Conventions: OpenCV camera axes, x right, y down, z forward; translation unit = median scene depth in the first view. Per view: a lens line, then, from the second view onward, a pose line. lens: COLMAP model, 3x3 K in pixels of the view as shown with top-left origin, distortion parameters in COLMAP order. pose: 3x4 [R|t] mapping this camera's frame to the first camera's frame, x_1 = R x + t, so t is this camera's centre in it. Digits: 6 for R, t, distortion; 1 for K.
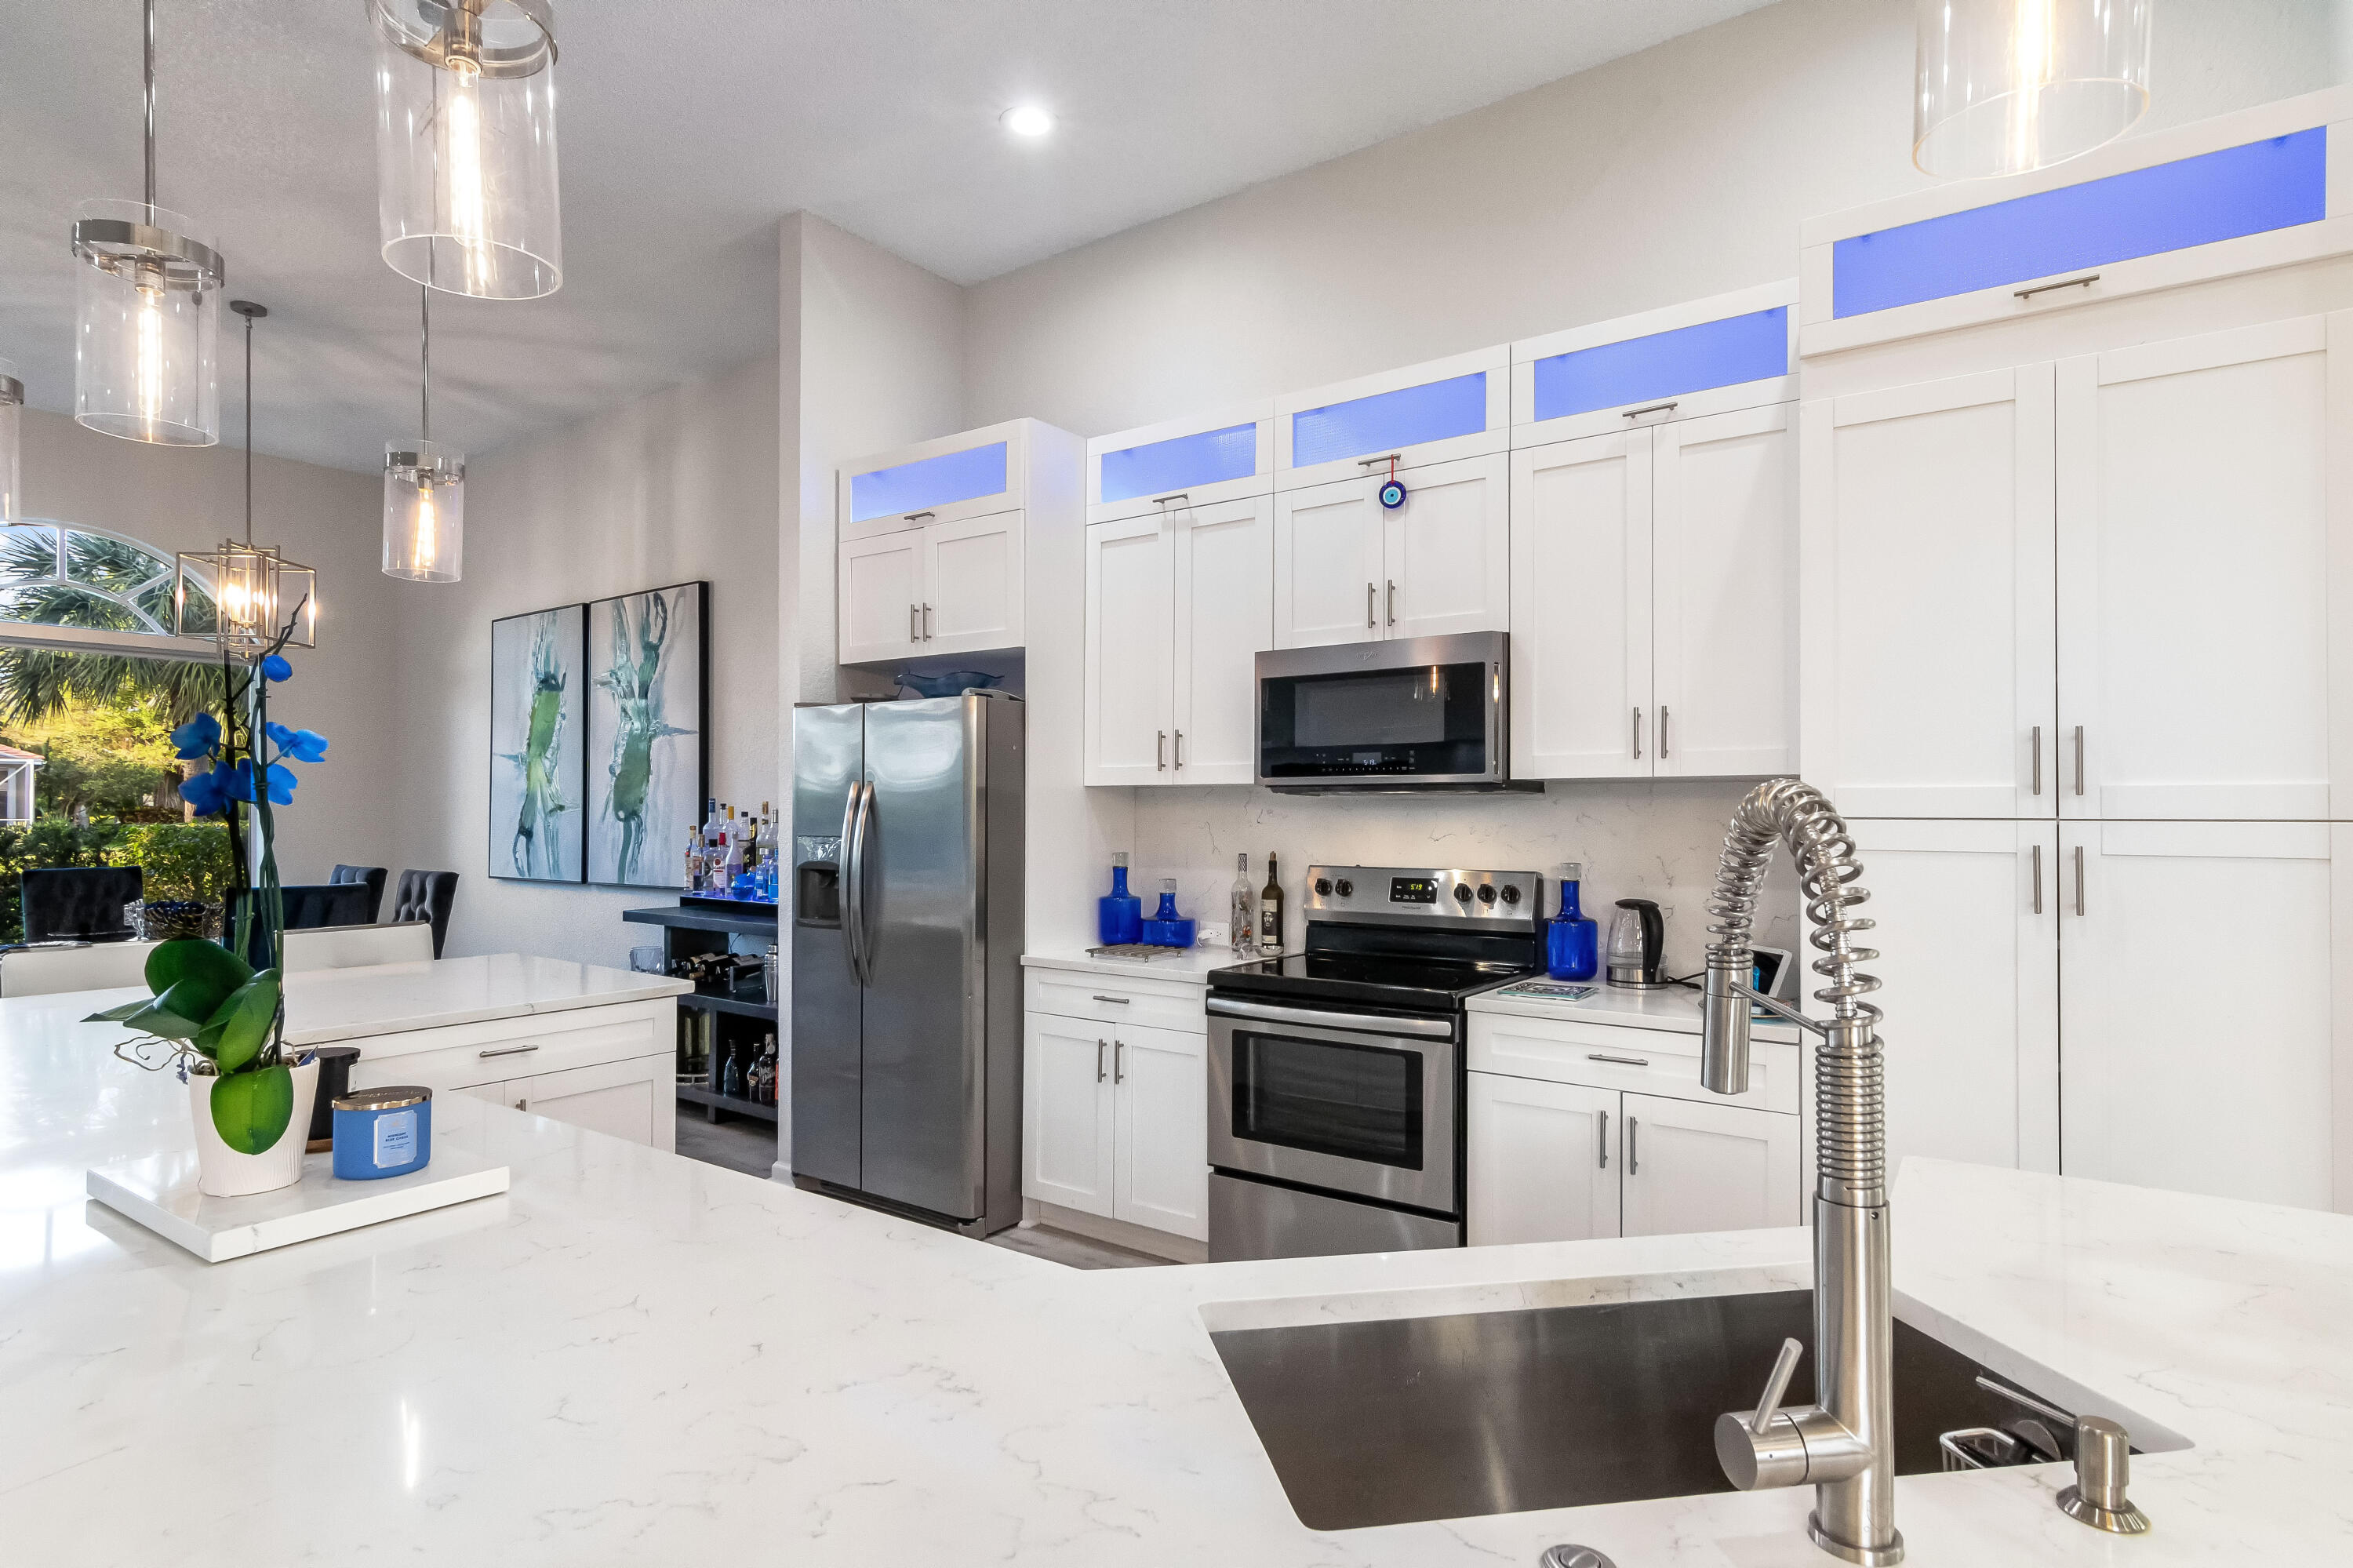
lens RADIAL K [[1238.0, 0, 1184.4], [0, 1238.0, 796.1], [0, 0, 1]] dist [0.002460, 0.002217]
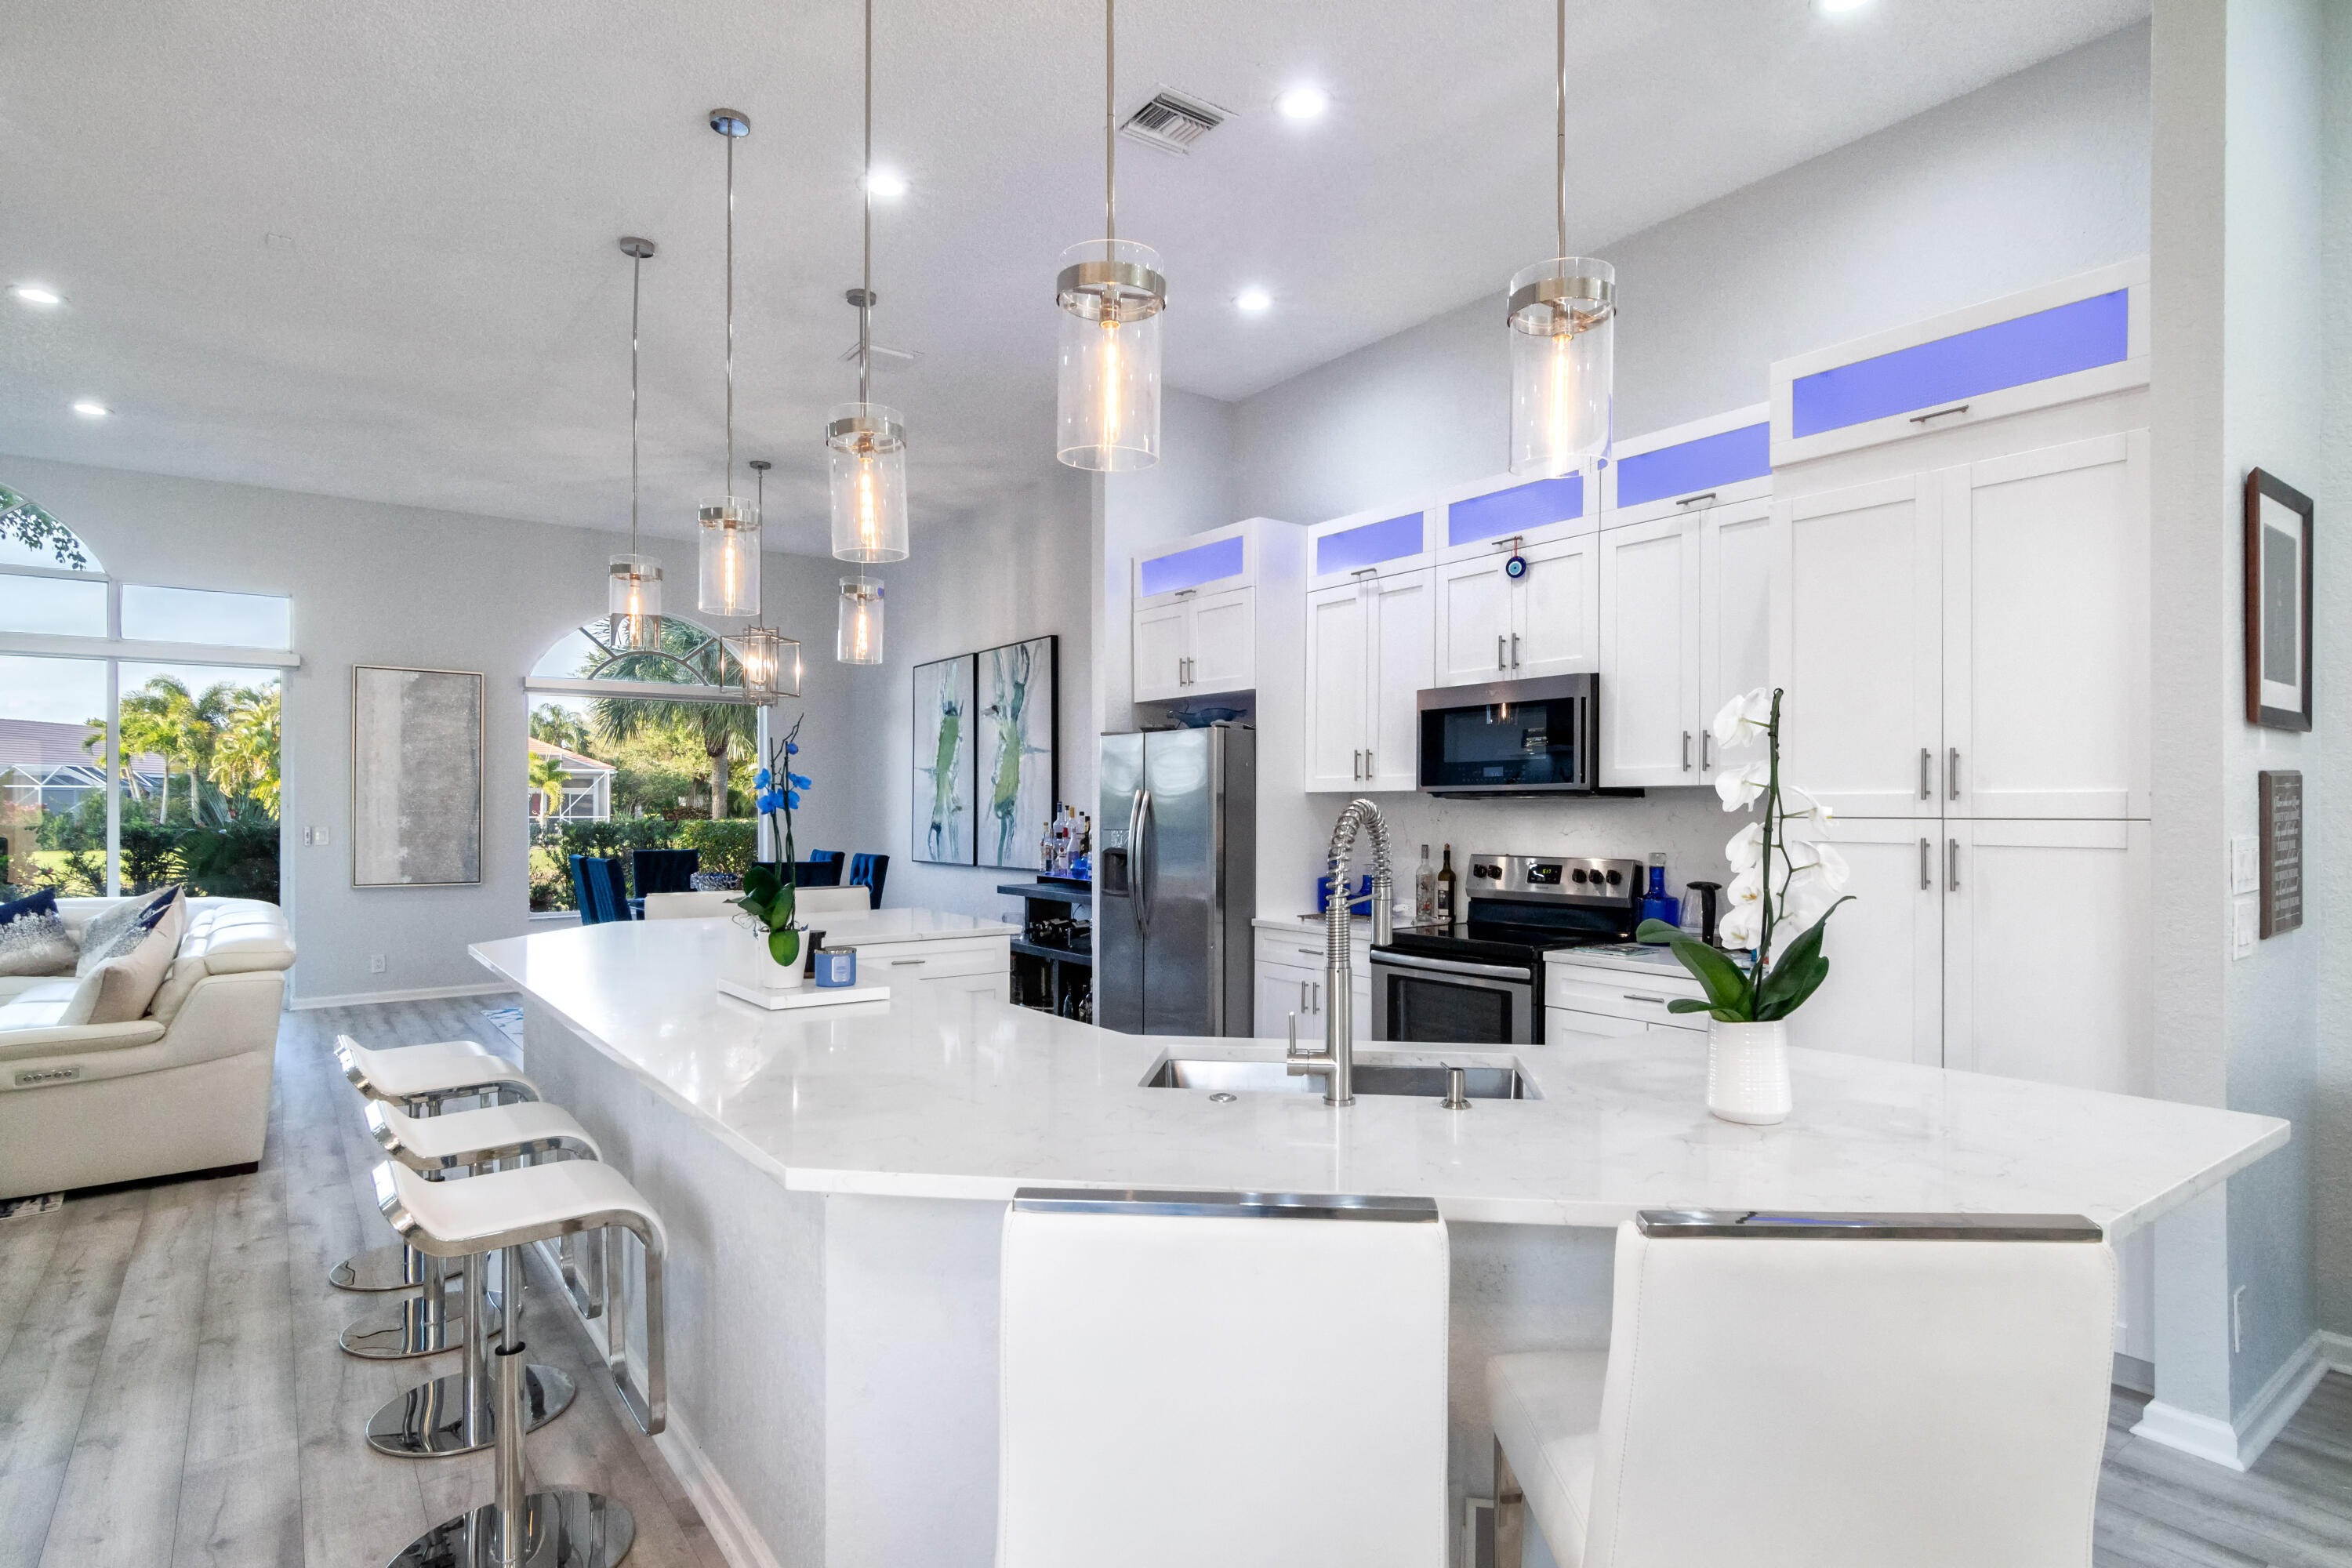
lens RADIAL K [[1237.4, 0, 1183.9], [0, 1237.4, 796.1], [0, 0, 1]] dist [0.002460, 0.002217]
pose [[0.953076, -0.003530, -0.302711, 0.202969], [0.003790, 0.999993, 0.000273, -0.005182], [0.302708, -0.001408, 0.953082, -0.301414]]
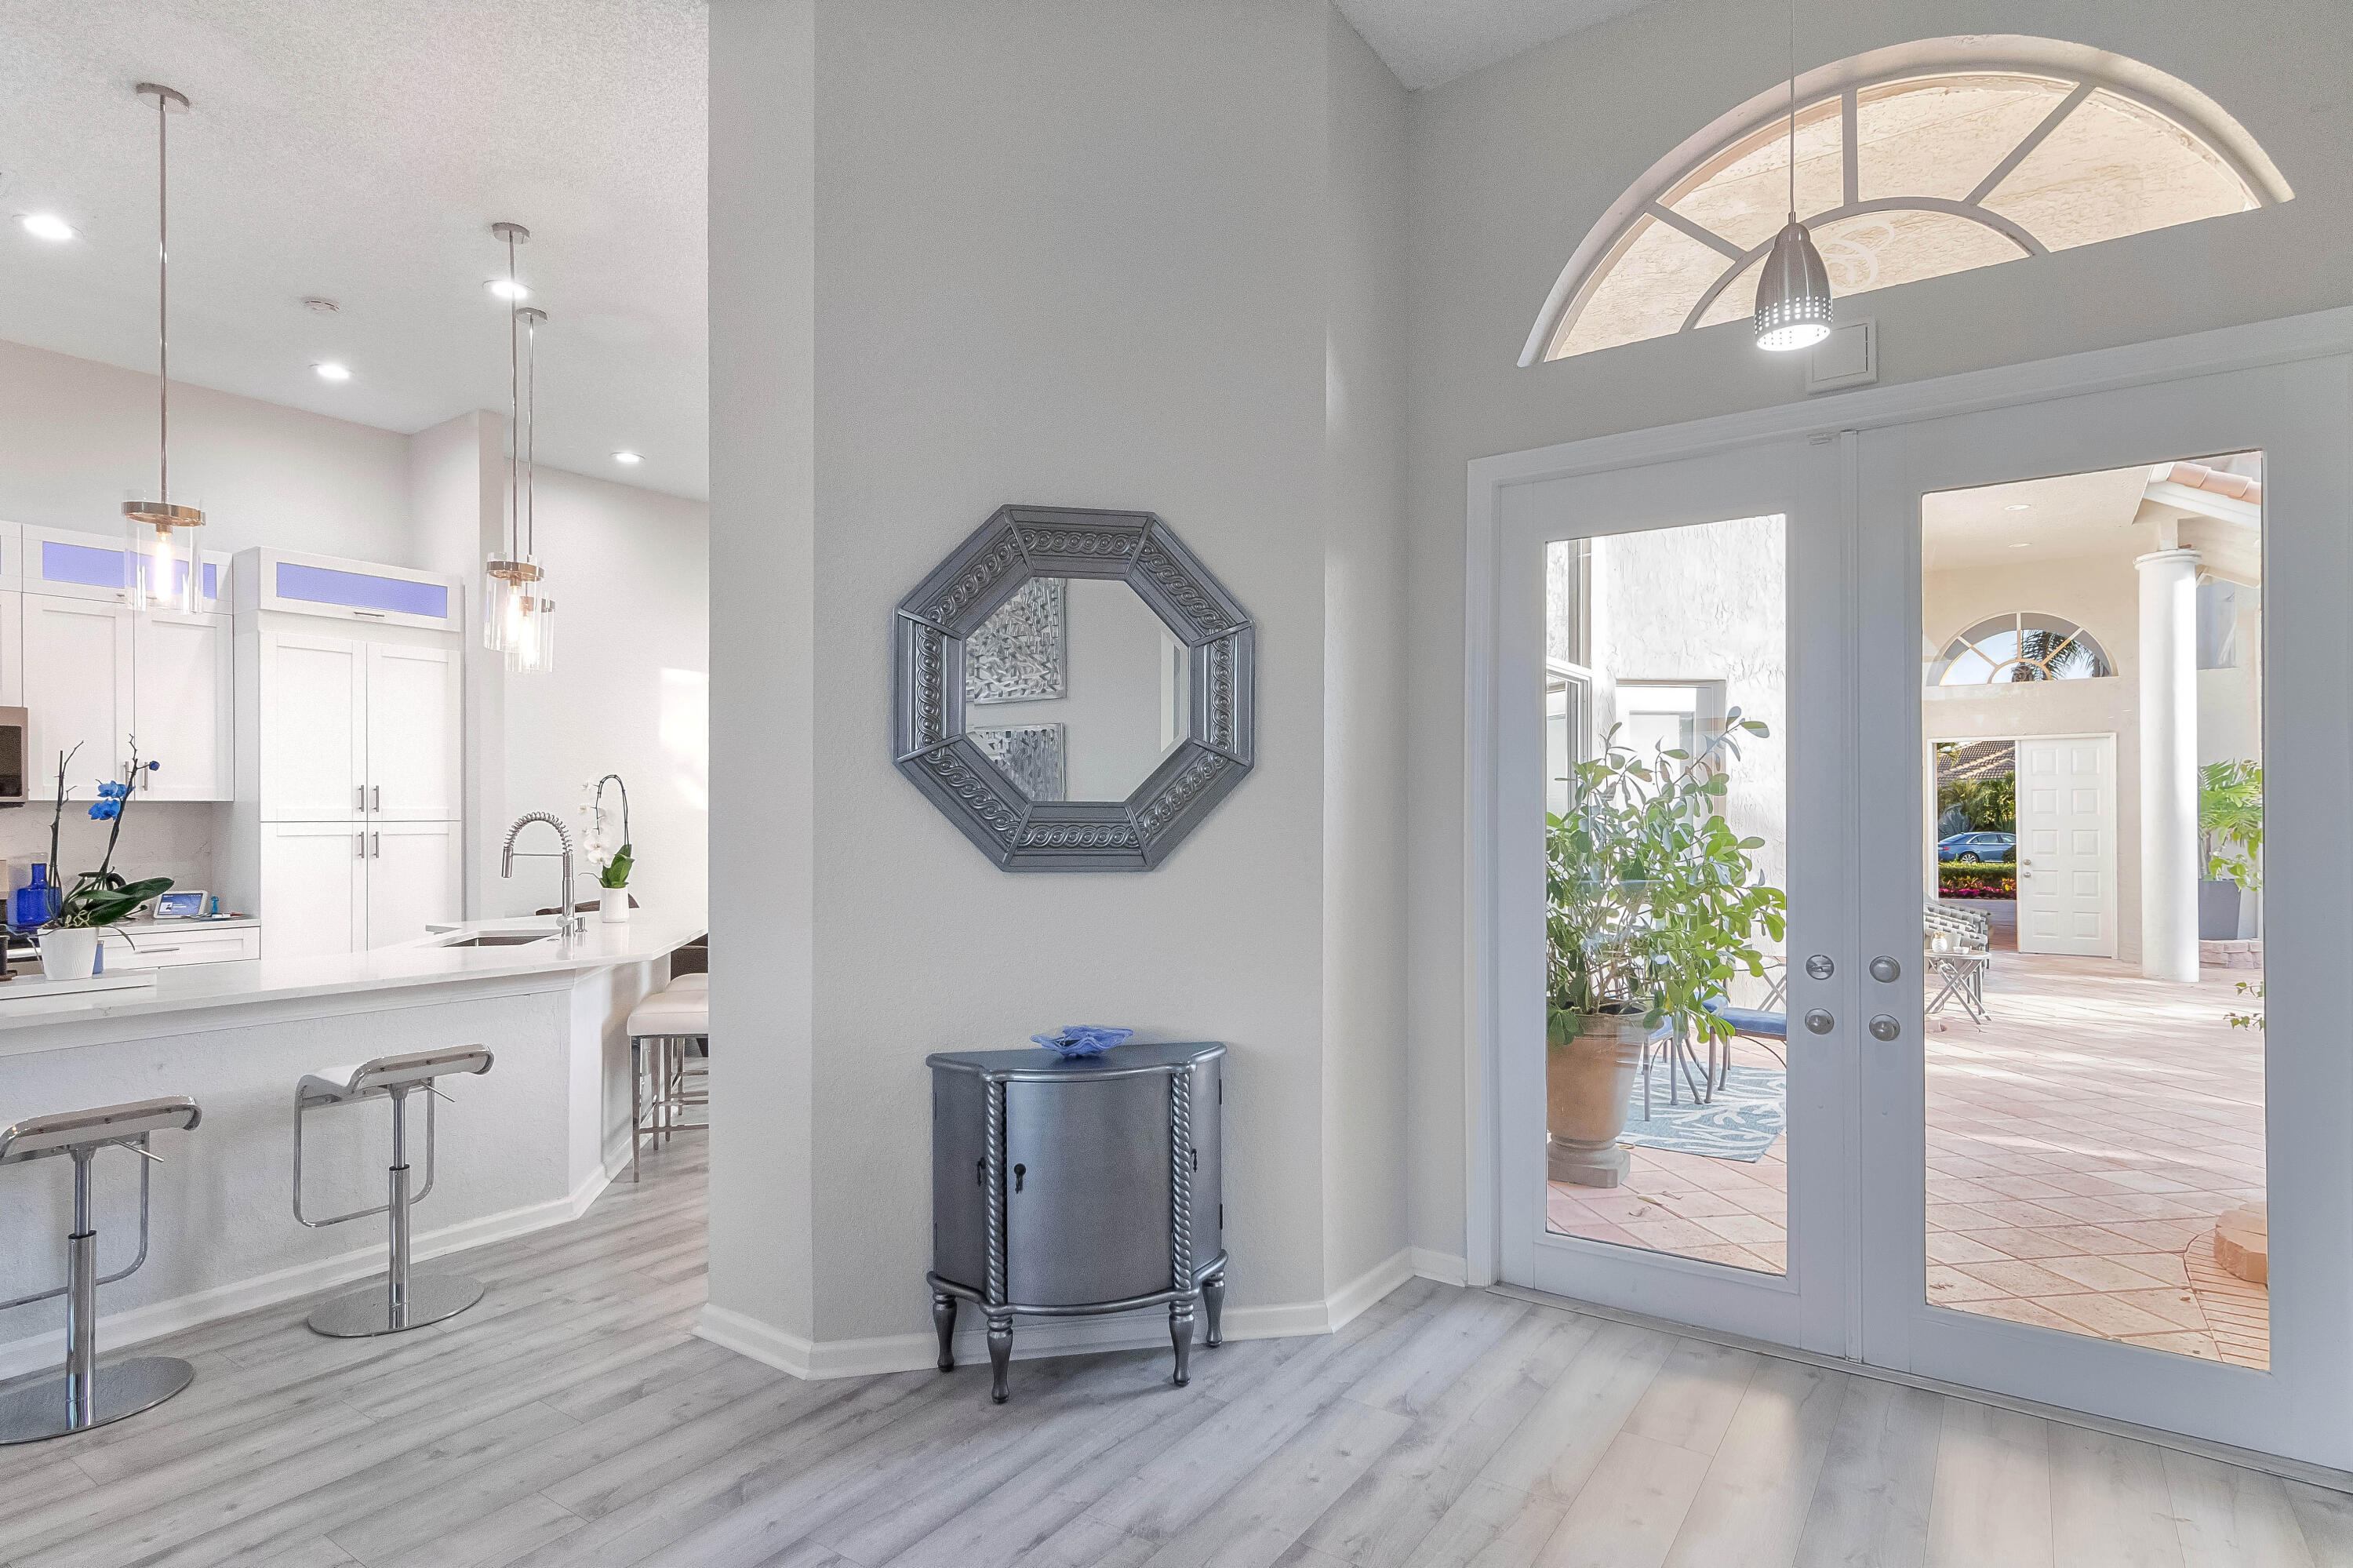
lens RADIAL K [[1227.2, 0, 1182.0], [0, 1227.2, 820.8], [0, 0, 1]] dist [0.002843, 0.000965]
pose [[-0.026495, -0.000206, 0.999649, -1.134327], [-0.002690, 0.999996, 0.000134, 0.007611], [-0.999645, -0.002686, -0.026496, -0.371327]]
